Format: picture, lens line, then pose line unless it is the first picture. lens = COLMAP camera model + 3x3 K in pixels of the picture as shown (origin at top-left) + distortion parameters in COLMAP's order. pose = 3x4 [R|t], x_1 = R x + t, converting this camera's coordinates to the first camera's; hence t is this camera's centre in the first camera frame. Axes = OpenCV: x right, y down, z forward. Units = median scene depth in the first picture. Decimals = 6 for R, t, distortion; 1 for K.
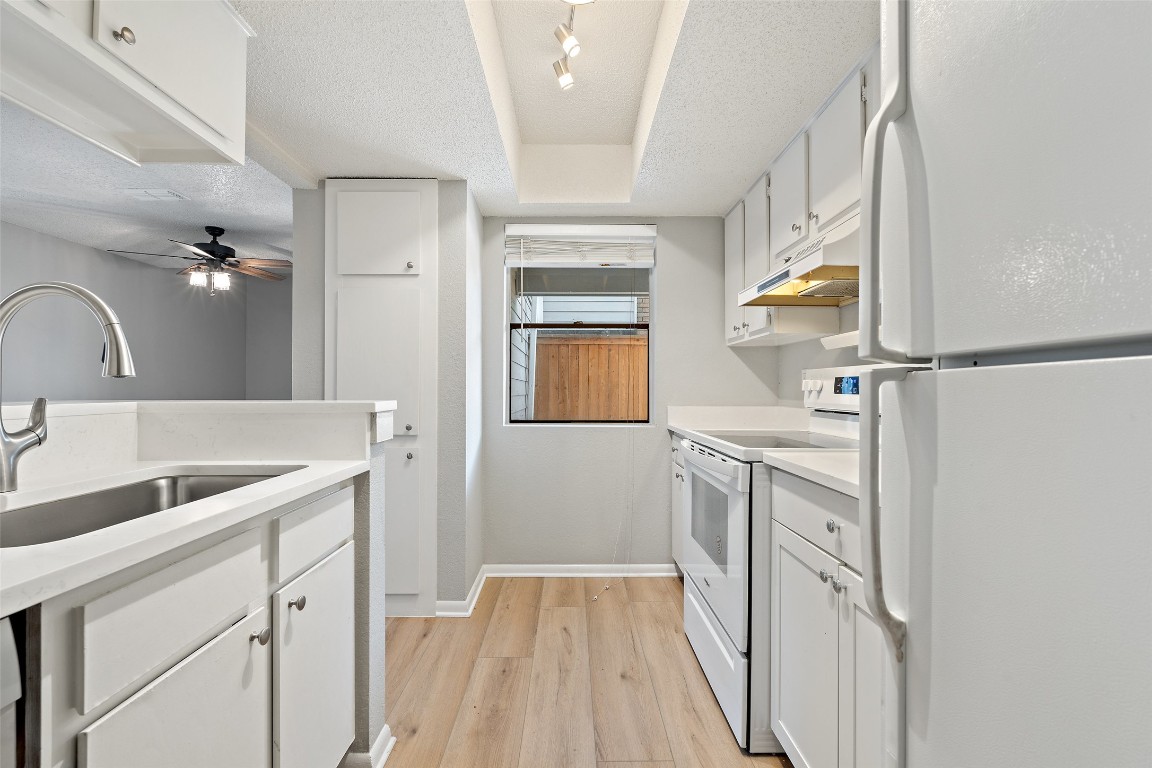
lens RADIAL K [[511.4, 0, 593.3], [0, 511.4, 389.1], [0, 0, 1]] dist [-0.001221, -0.000627]
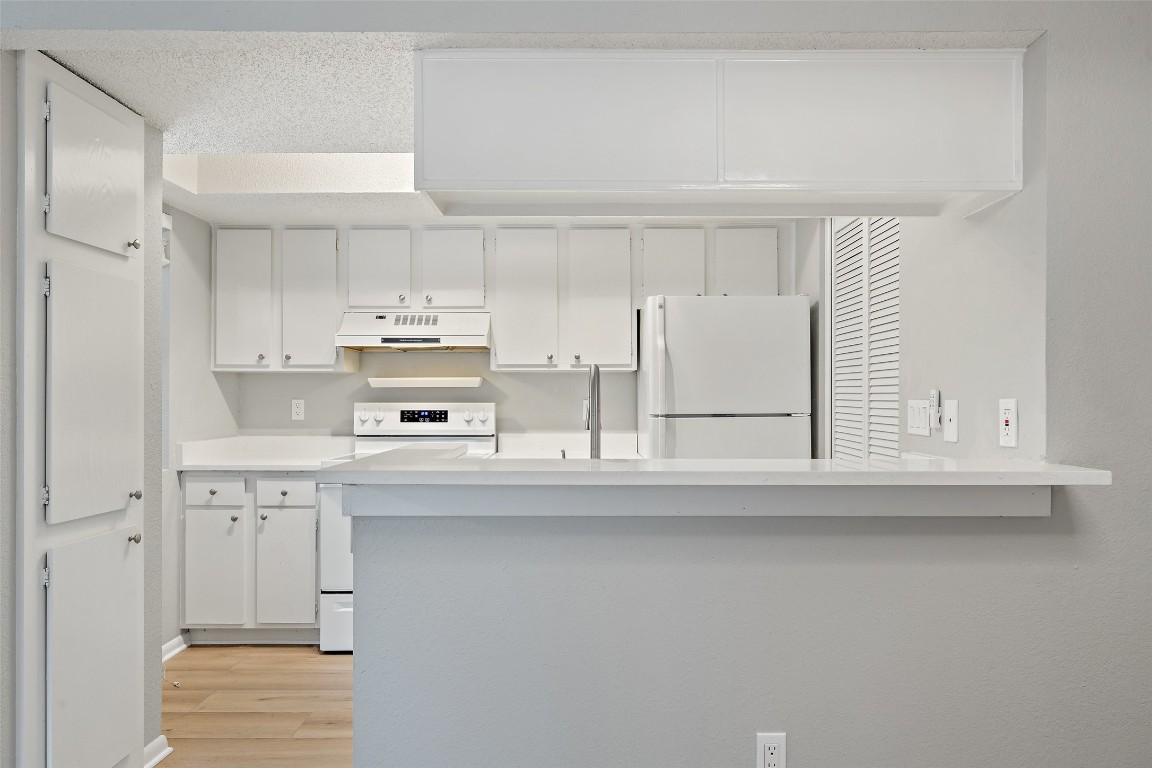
lens RADIAL K [[757.2, 0, 588.2], [0, 757.2, 393.4], [0, 0, 1]] dist [-0.007774, 0.011687]
pose [[0.007705, 0.006393, 0.999950, -1.277605], [-0.001439, 0.999979, -0.006382, -0.046494], [-0.999969, -0.001389, 0.007714, 0.406776]]
